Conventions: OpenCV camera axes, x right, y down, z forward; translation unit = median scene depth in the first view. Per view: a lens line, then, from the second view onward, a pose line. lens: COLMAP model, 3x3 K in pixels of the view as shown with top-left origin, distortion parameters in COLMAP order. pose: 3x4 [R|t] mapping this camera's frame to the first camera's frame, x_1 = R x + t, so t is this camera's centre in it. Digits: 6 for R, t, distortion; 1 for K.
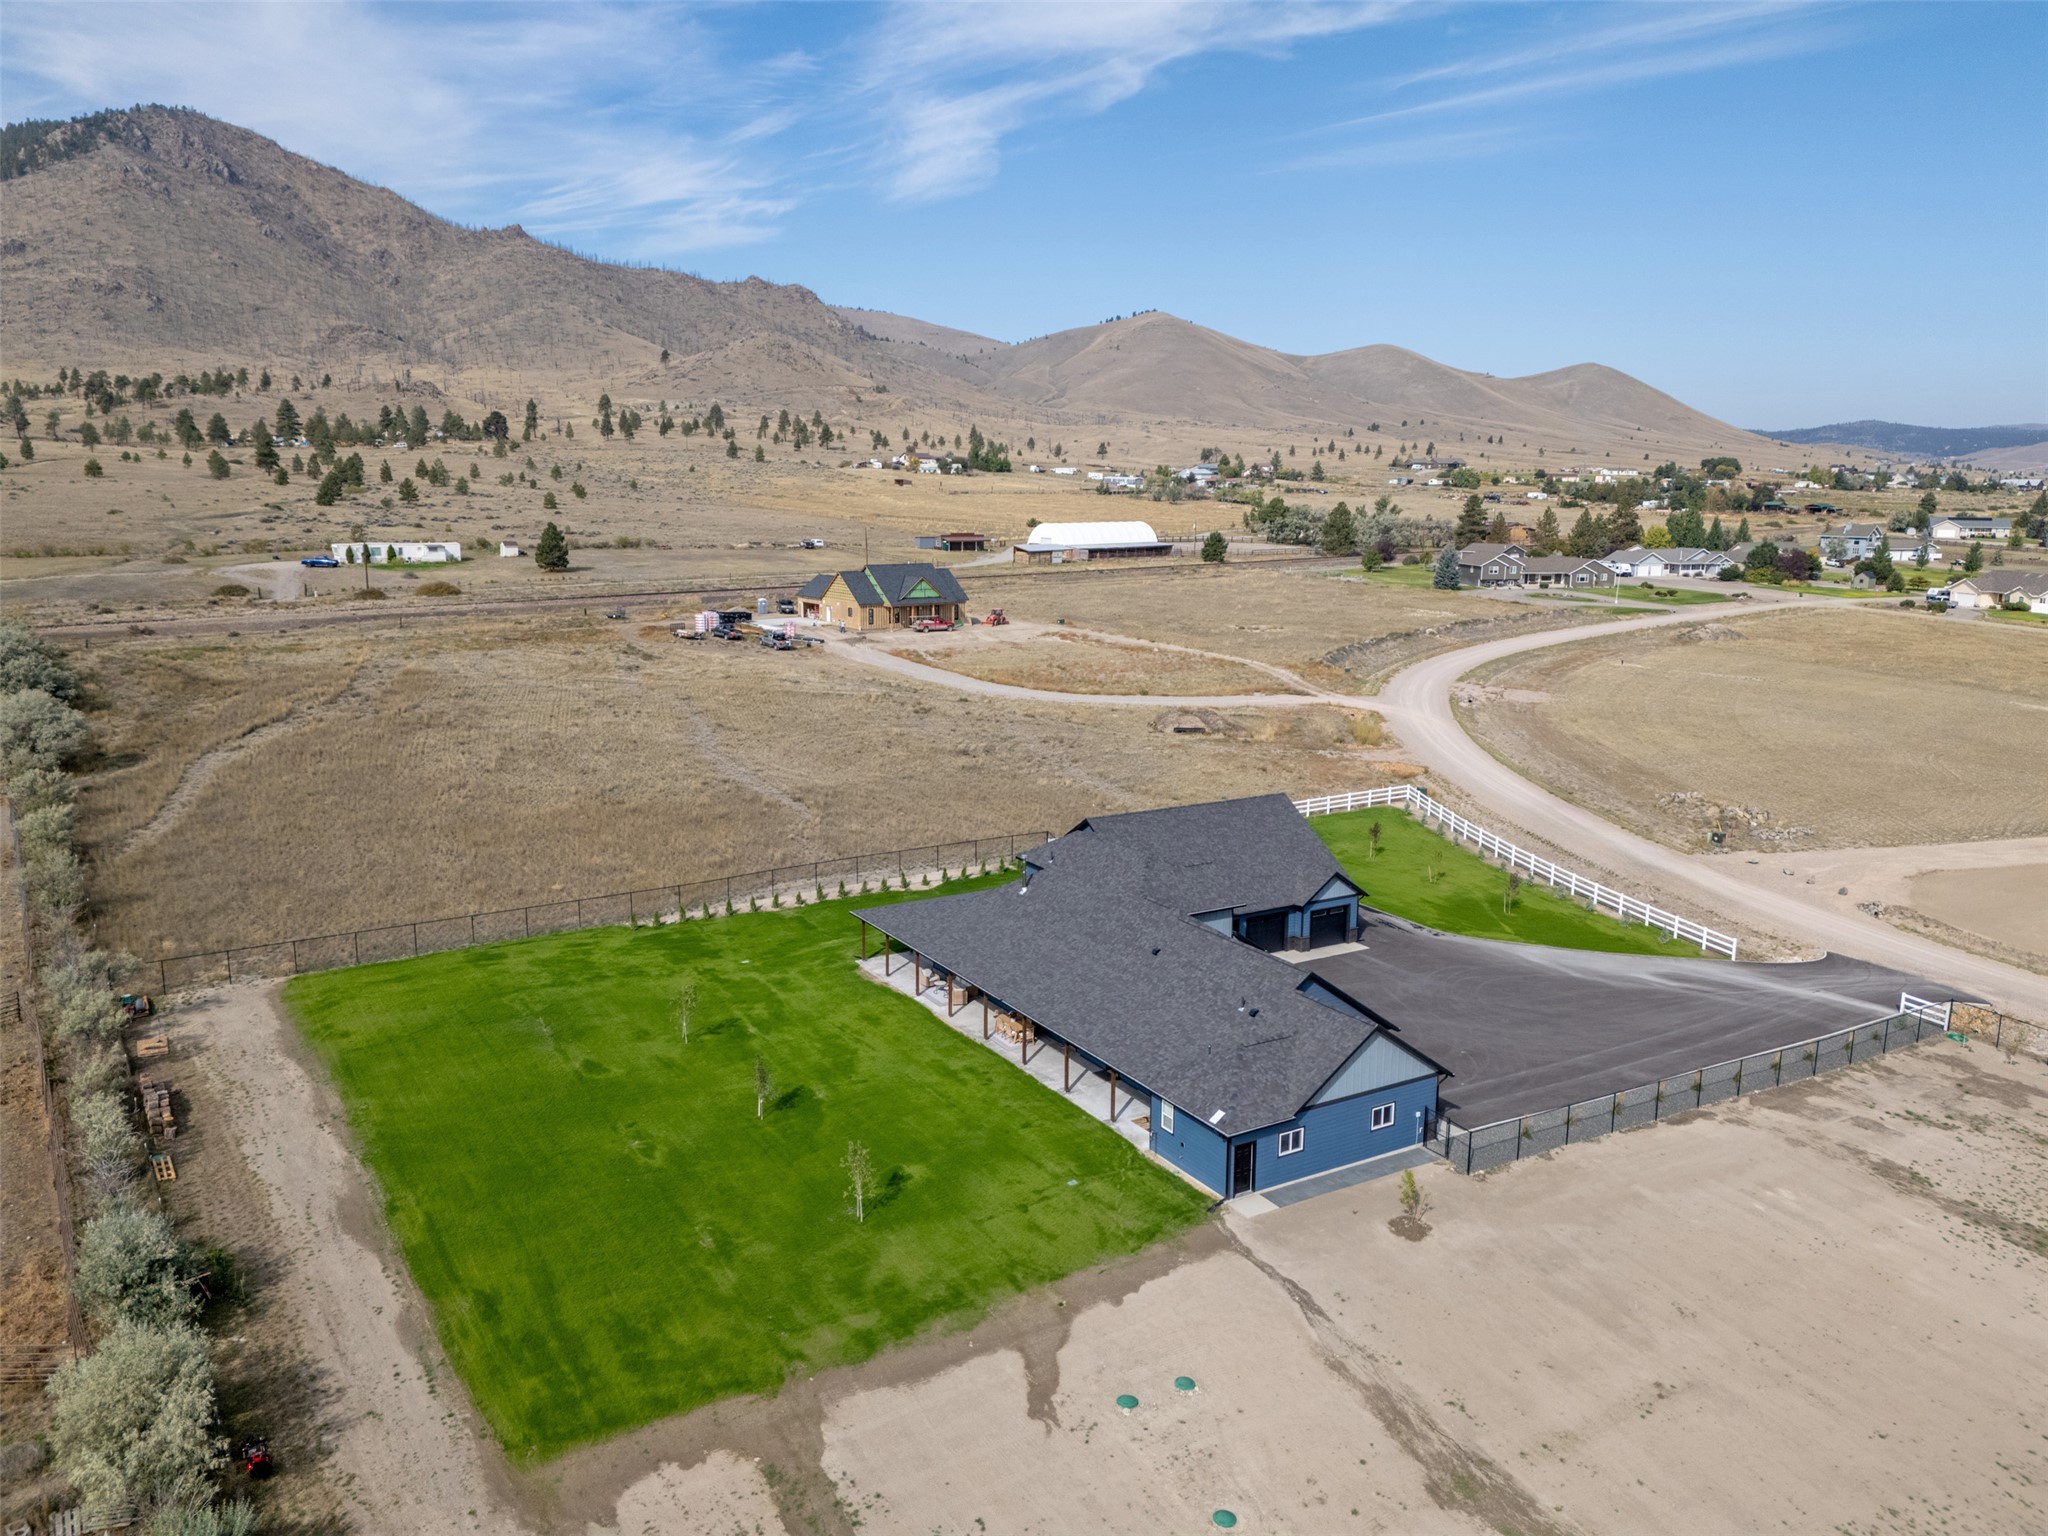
lens RADIAL K [[1503.7, 0, 1024.0], [0, 1503.7, 768.0], [0, 0, 1]] dist [0.080594, -0.091936]
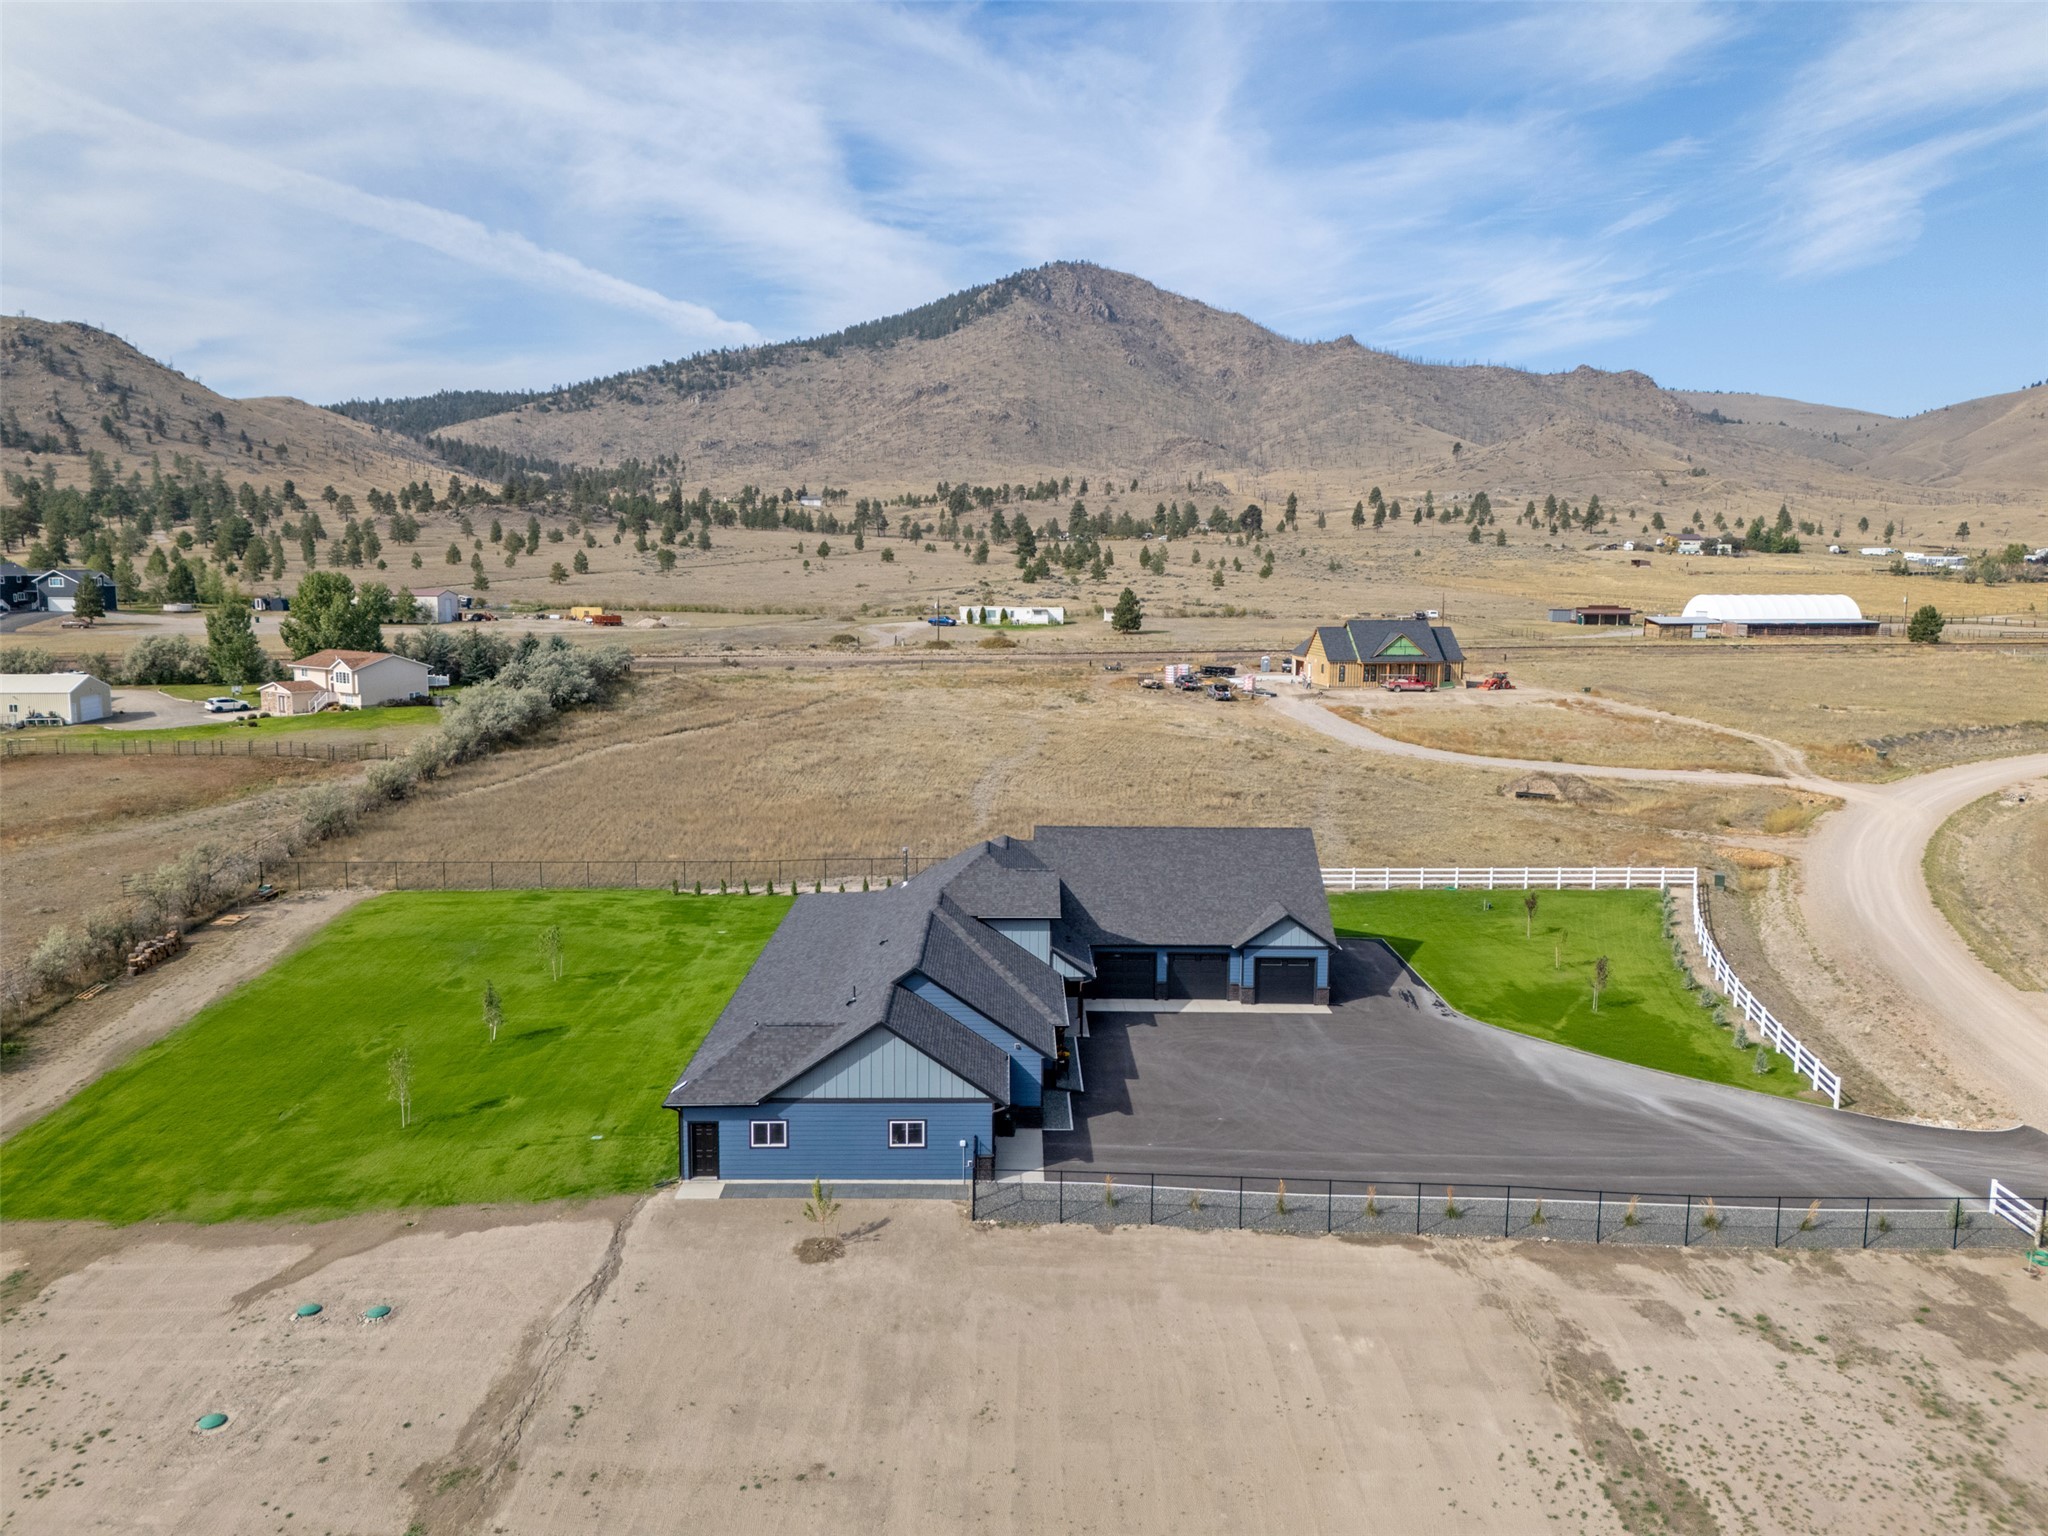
lens RADIAL K [[1503.7, 0, 1024.0], [0, 1503.7, 768.0], [0, 0, 1]] dist [0.080594, -0.091936]
pose [[0.859654, 0.064604, -0.506775, 0.155014], [-0.096834, 0.994595, -0.037470, 0.010264], [0.501616, 0.081284, 0.861263, 0.059118]]
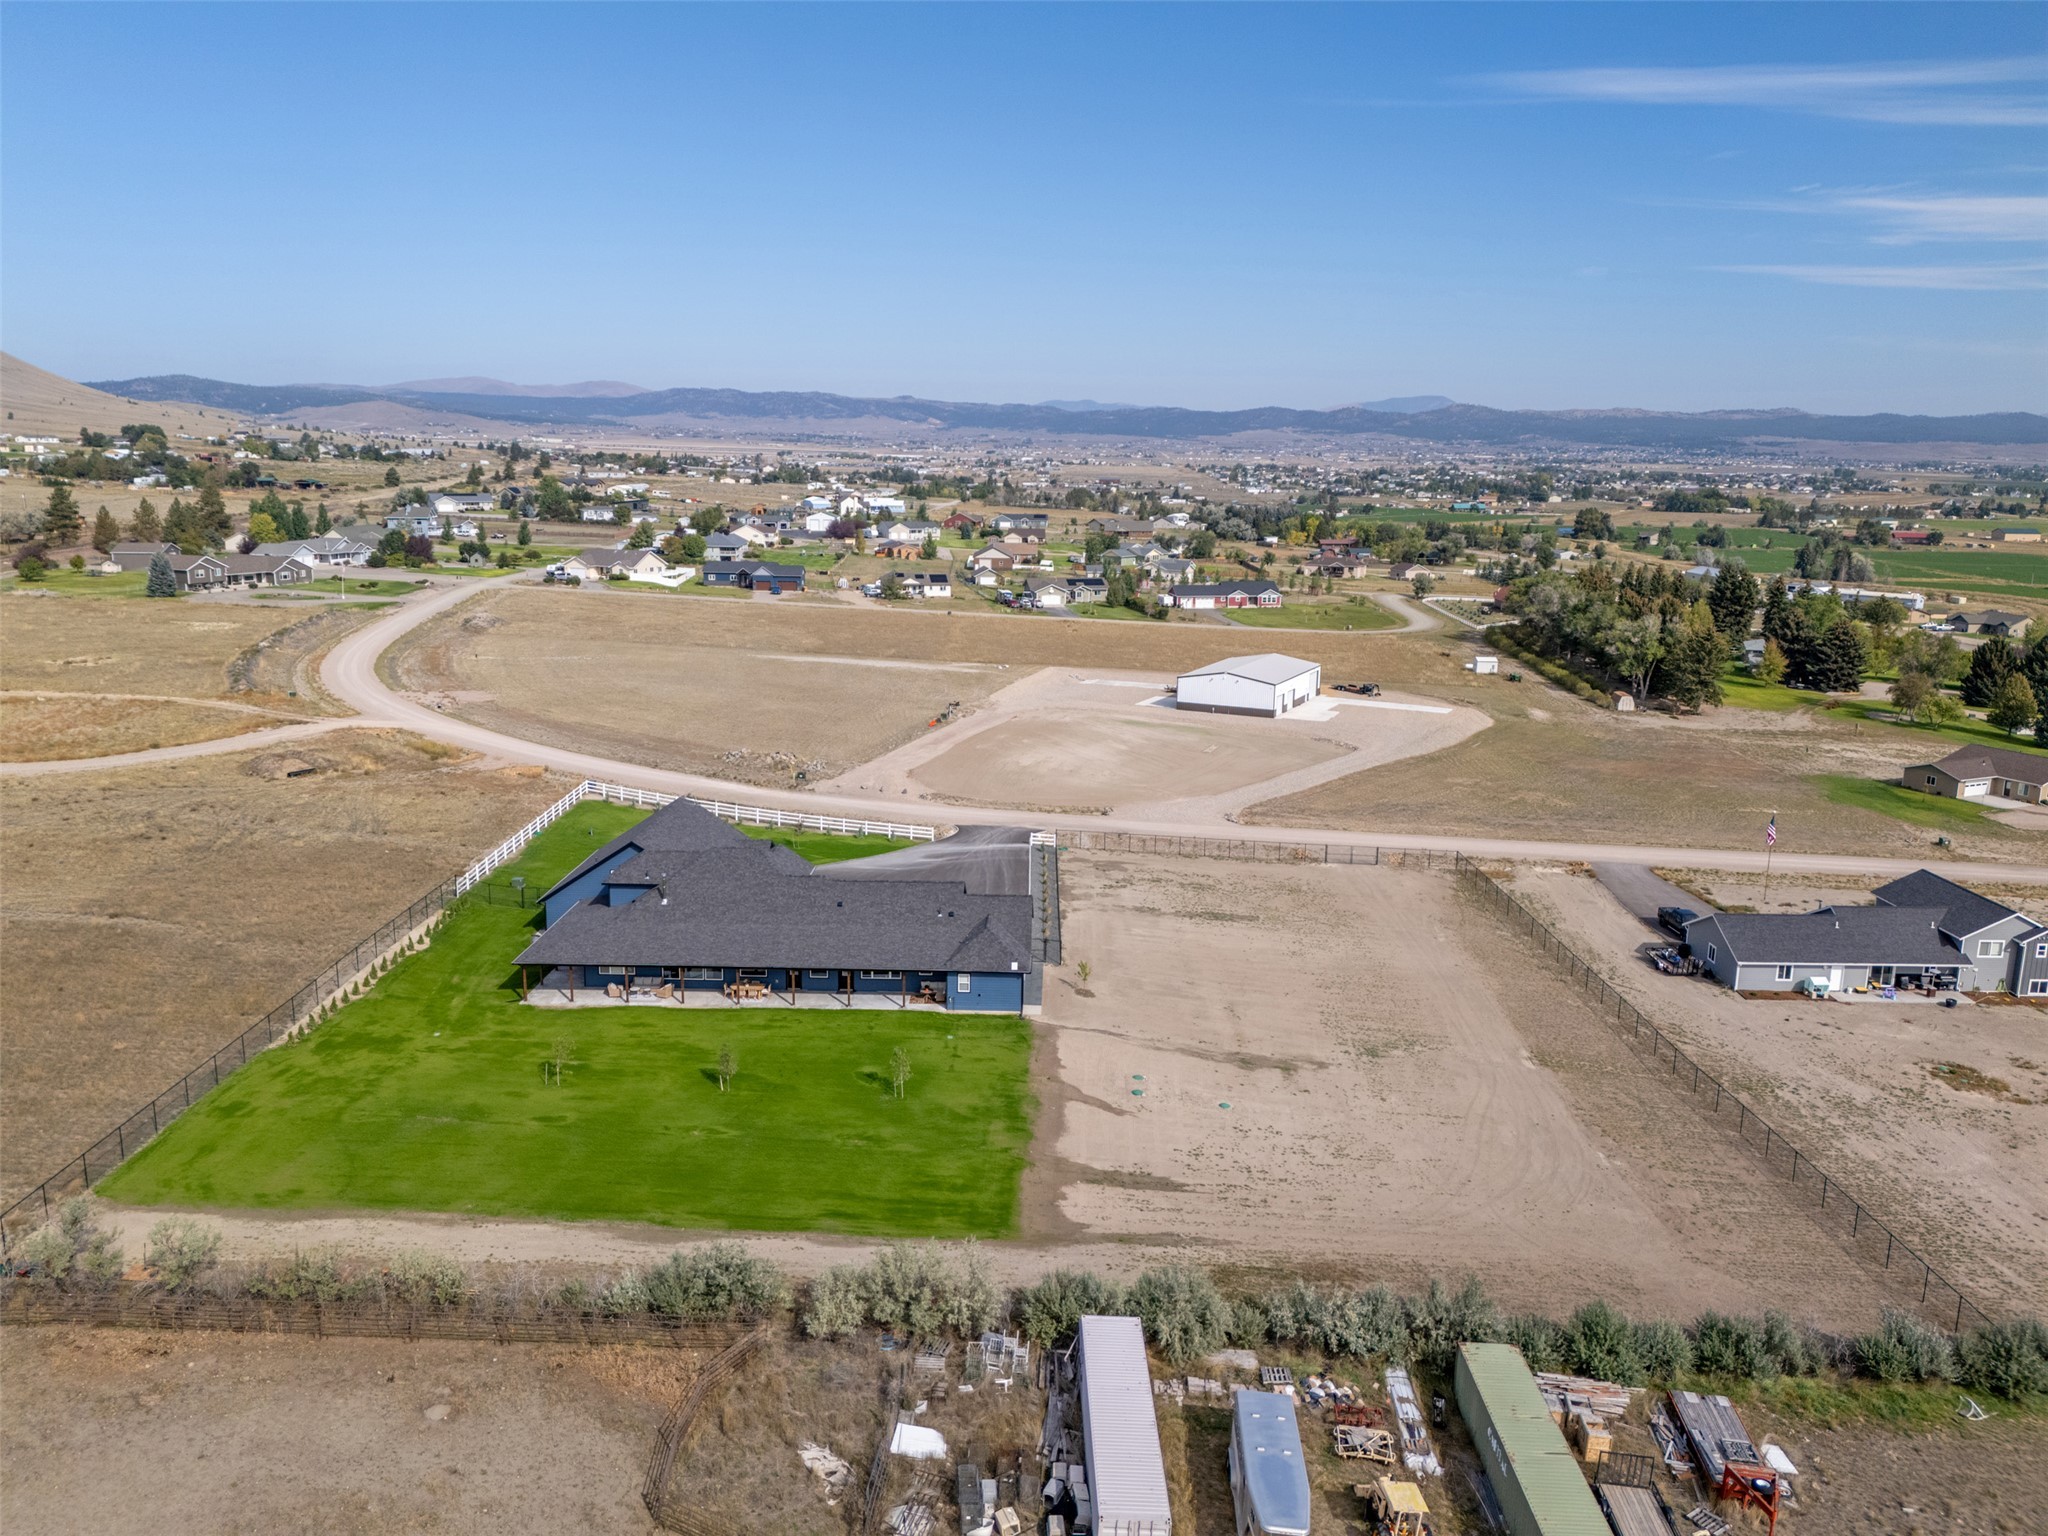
lens RADIAL K [[1503.7, 0, 1024.0], [0, 1503.7, 768.0], [0, 0, 1]] dist [0.080594, -0.091936]
pose [[0.544659, -0.176272, 0.819923, -0.247556], [0.151702, 0.982242, 0.110395, -0.035798], [-0.824823, 0.064257, 0.561728, 0.003972]]
